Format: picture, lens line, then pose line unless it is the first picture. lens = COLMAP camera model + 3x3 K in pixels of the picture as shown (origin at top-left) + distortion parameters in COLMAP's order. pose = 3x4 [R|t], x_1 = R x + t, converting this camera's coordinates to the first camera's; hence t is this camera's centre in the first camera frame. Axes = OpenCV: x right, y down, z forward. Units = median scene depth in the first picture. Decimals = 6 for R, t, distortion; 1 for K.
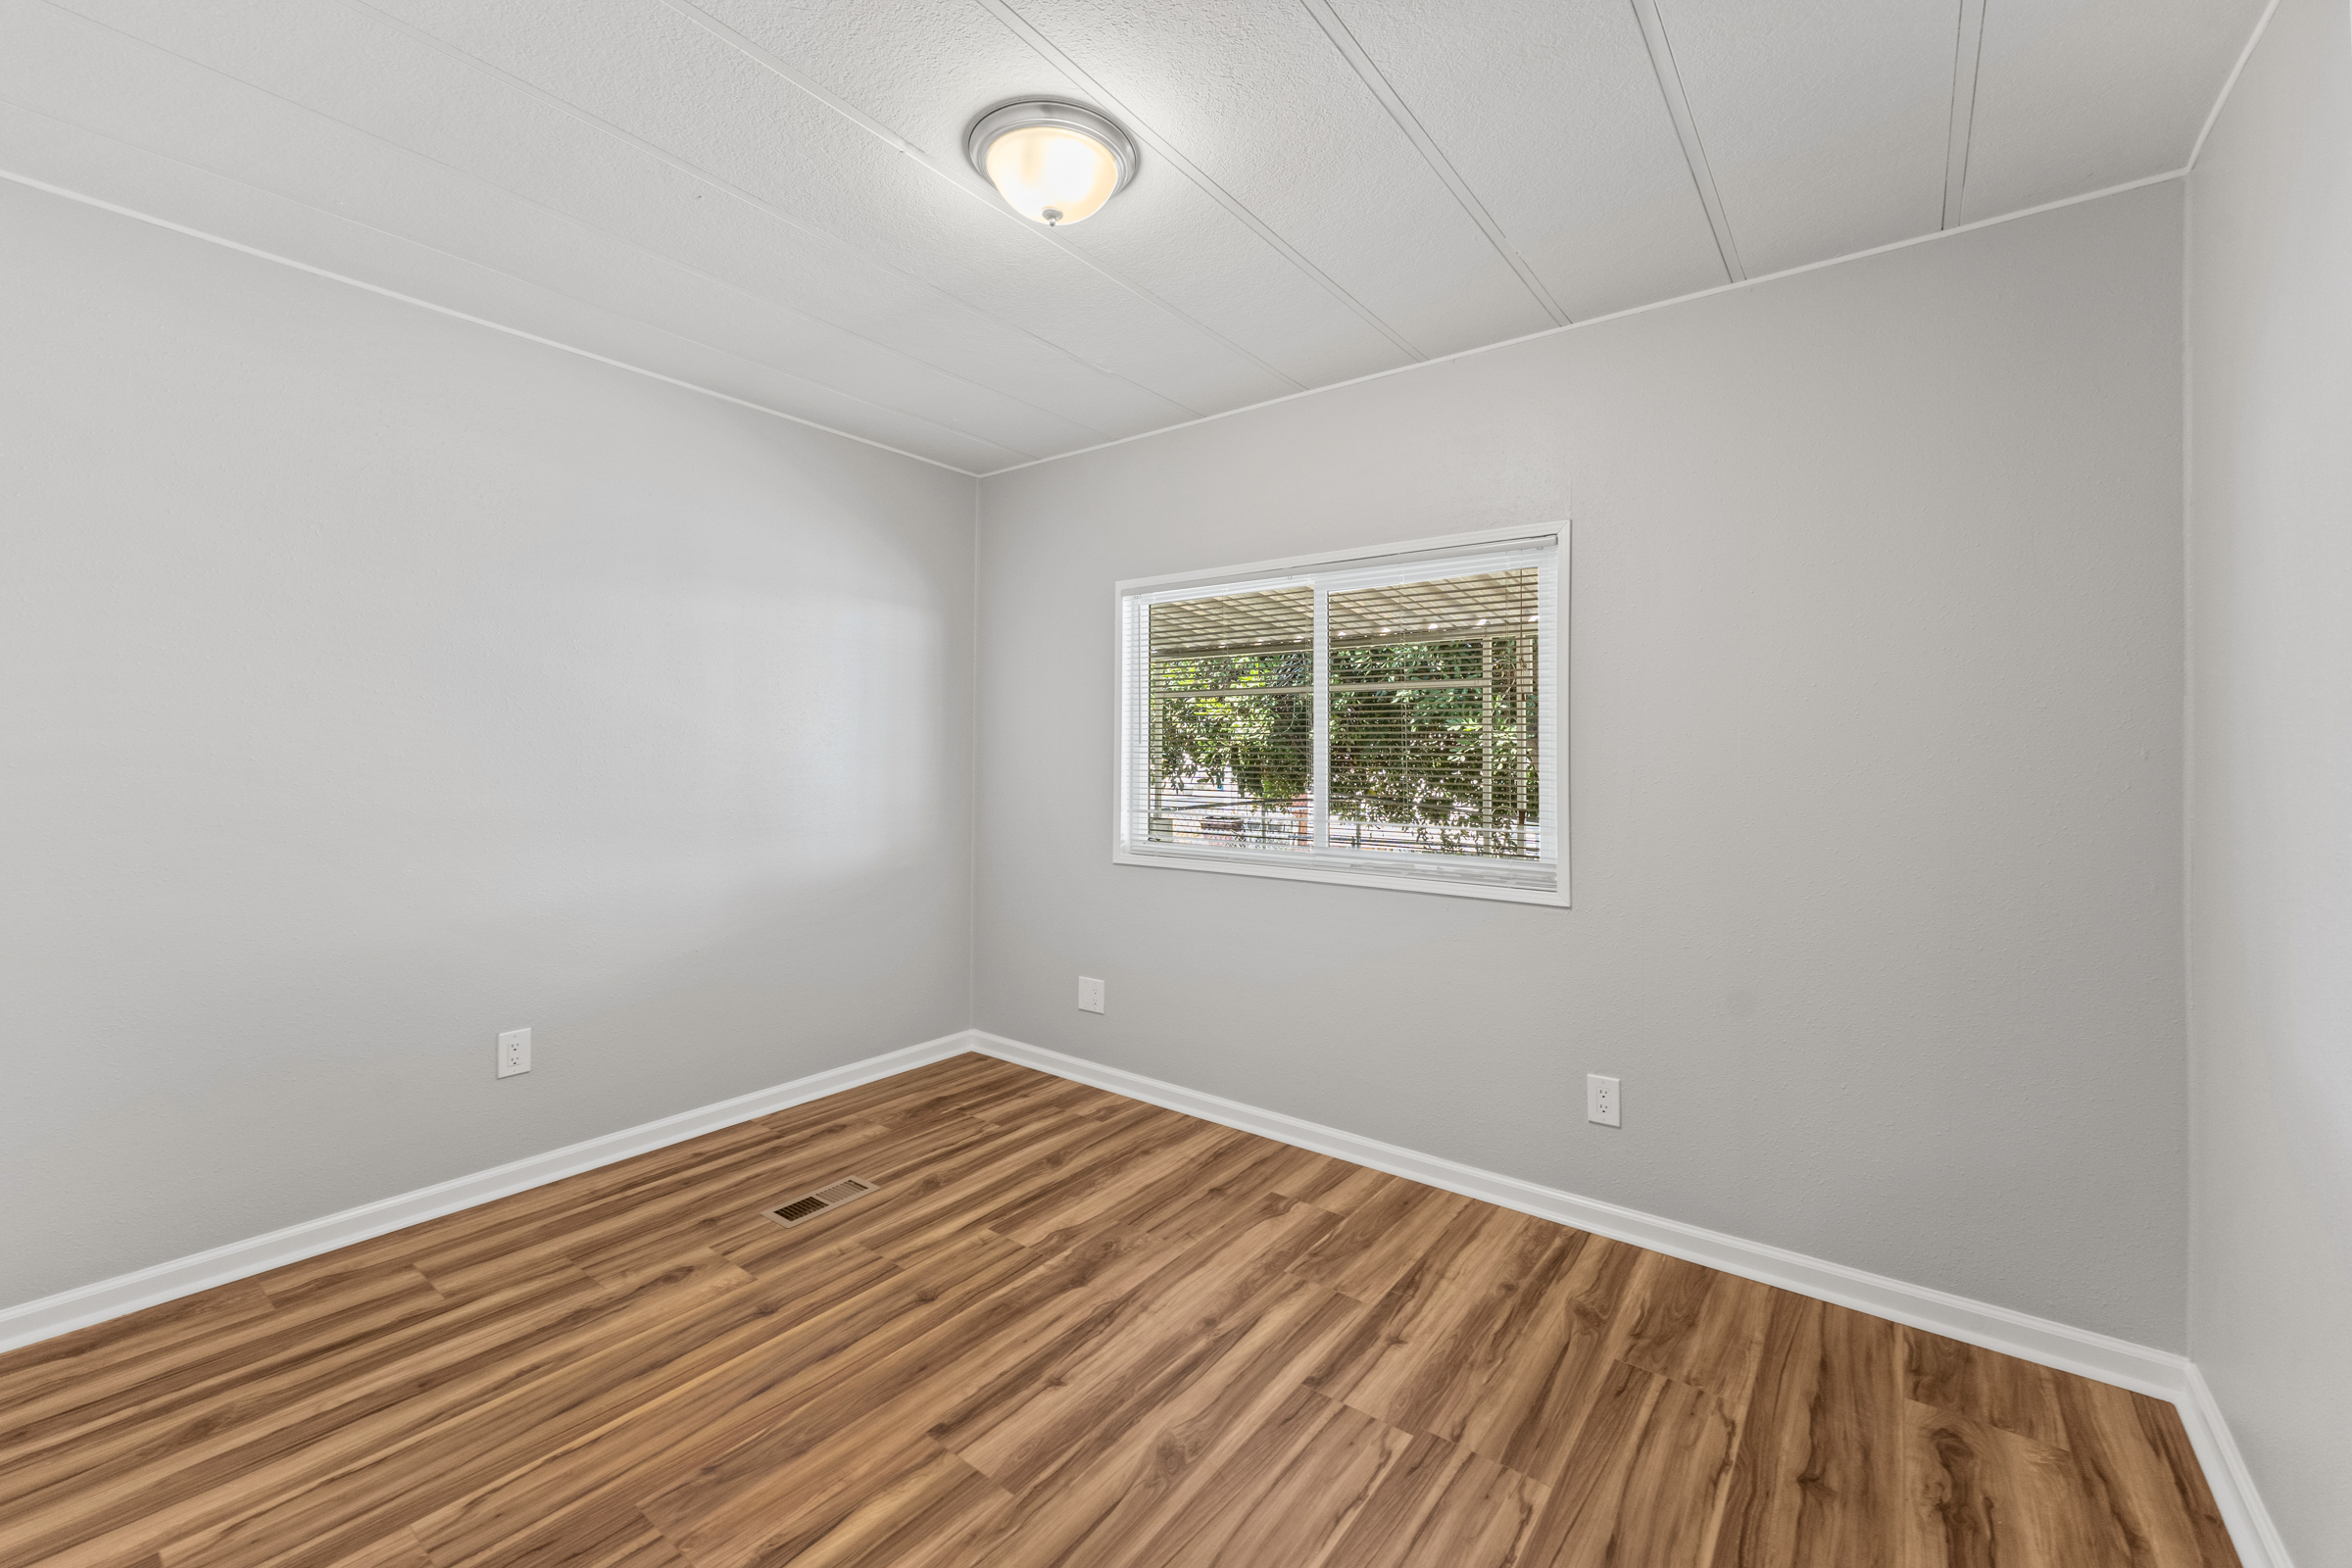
lens RADIAL K [[943.5, 0, 1177.5], [0, 943.5, 768.1], [0, 0, 1]] dist [0.001895, 0.000526]
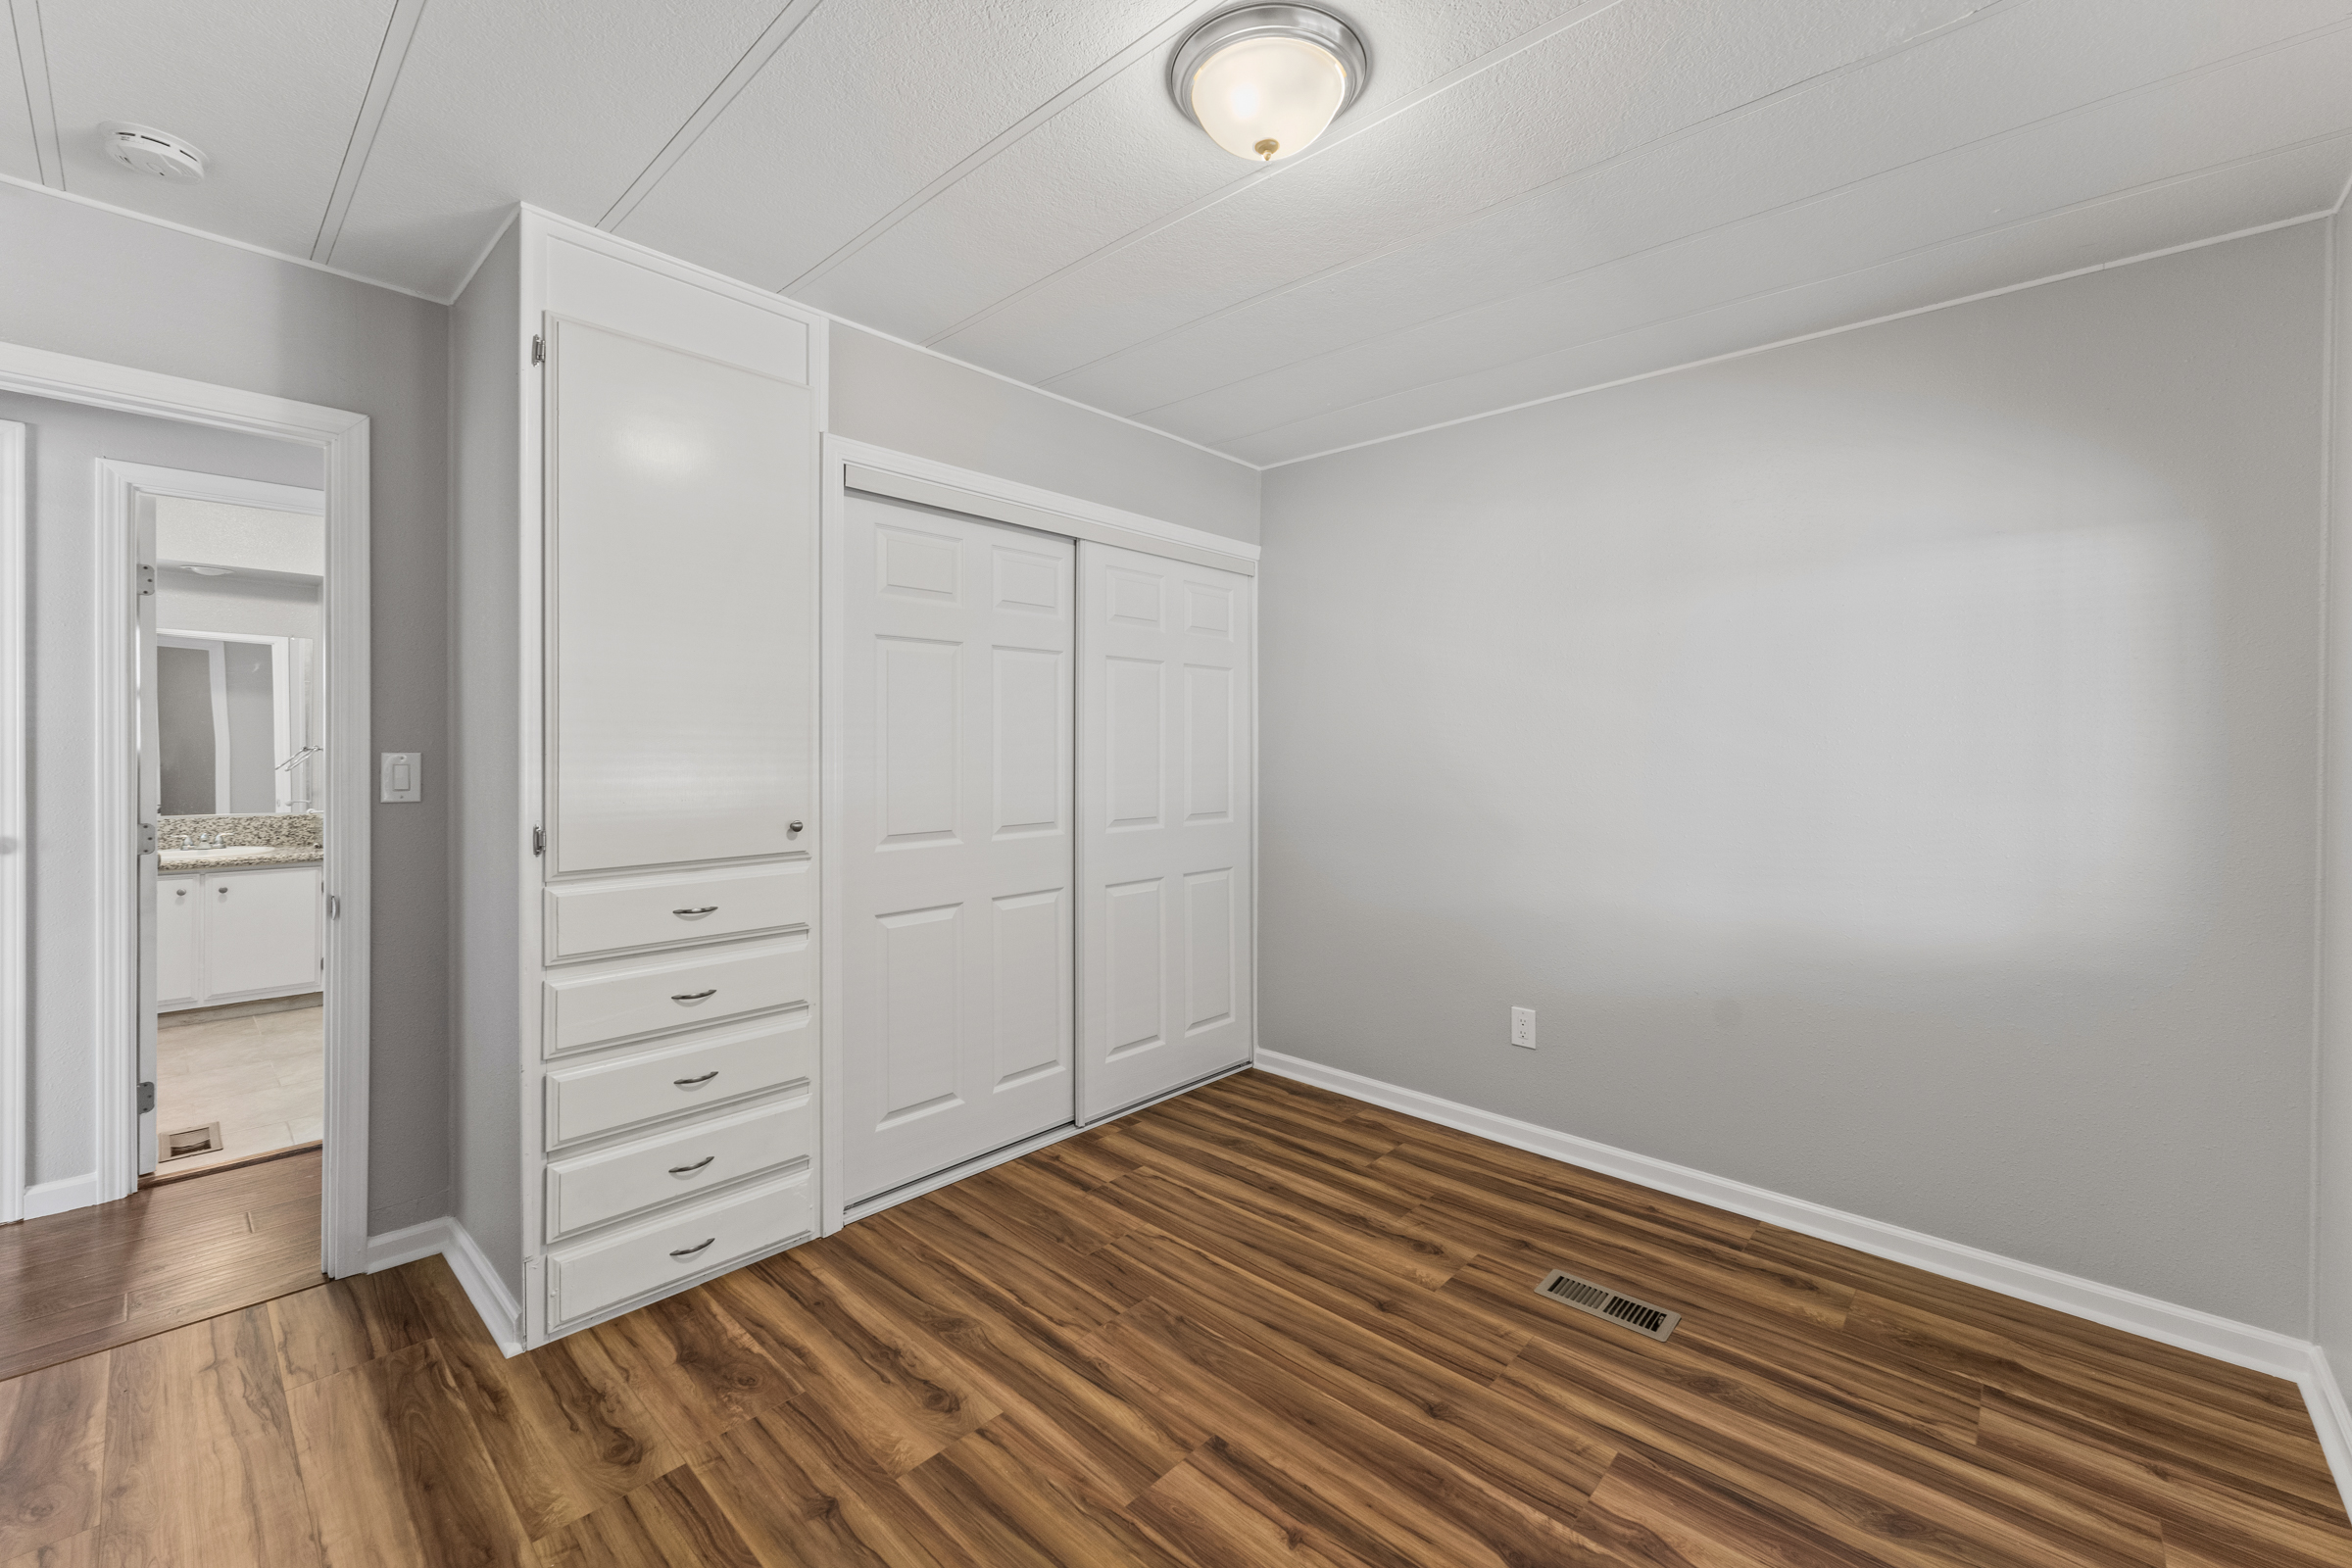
lens RADIAL K [[943.5, 0, 1162.2], [0, 943.5, 748.5], [0, 0, 1]] dist [0.001895, 0.000526]
pose [[-0.092241, -0.006281, -0.995717, 0.595008], [-0.025242, 0.999673, -0.003968, -0.029471], [0.995417, 0.024768, -0.092369, 0.790347]]
